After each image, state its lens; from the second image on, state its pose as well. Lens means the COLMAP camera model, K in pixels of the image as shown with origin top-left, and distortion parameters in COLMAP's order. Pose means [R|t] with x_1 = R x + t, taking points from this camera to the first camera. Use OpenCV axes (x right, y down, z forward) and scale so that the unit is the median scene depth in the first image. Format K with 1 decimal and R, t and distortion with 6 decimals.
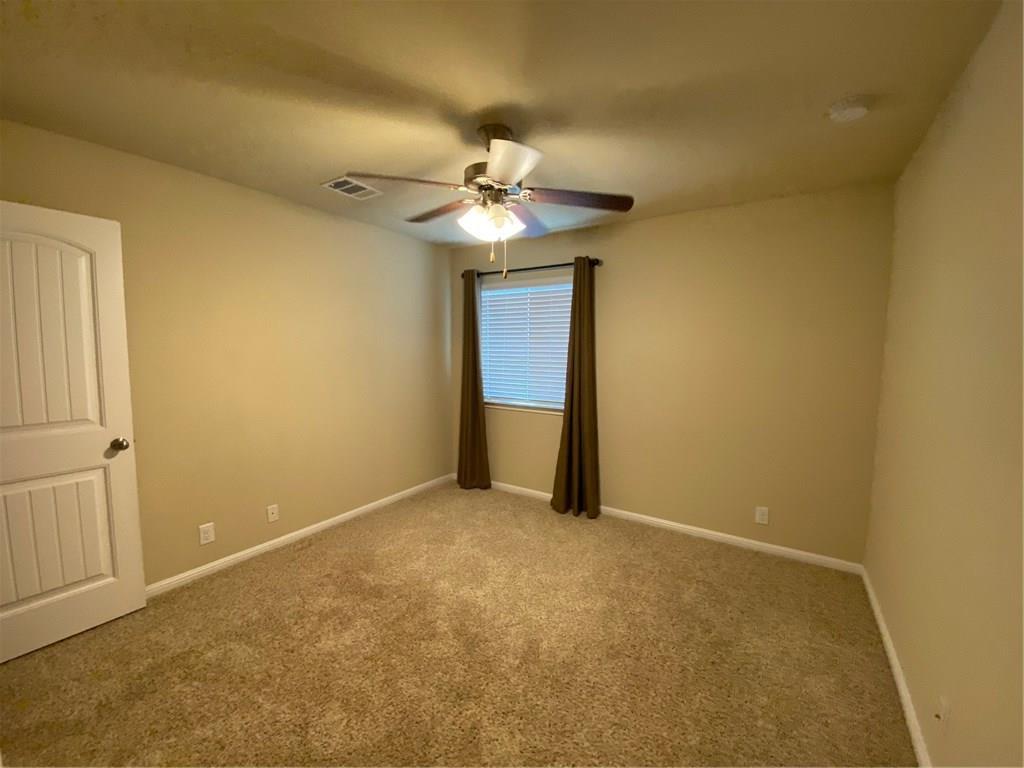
lens RADIAL K [[418.7, 0, 516.0], [0, 418.7, 384.4], [0, 0, 1]] dist [0.038967, -0.028956]
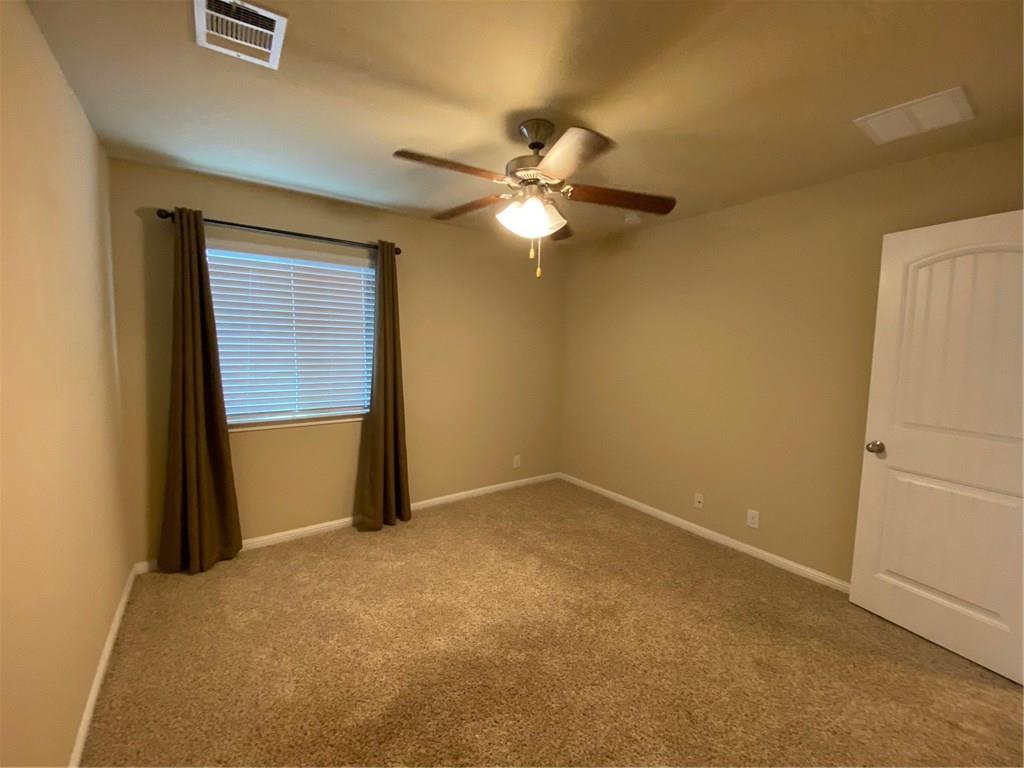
lens RADIAL K [[418.7, 0, 516.0], [0, 418.7, 384.4], [0, 0, 1]] dist [0.038967, -0.028956]
pose [[0.362252, -0.091058, 0.927622, -0.609562], [0.064077, 0.995295, 0.072678, -0.045336], [-0.929875, 0.033112, 0.366382, 0.413999]]
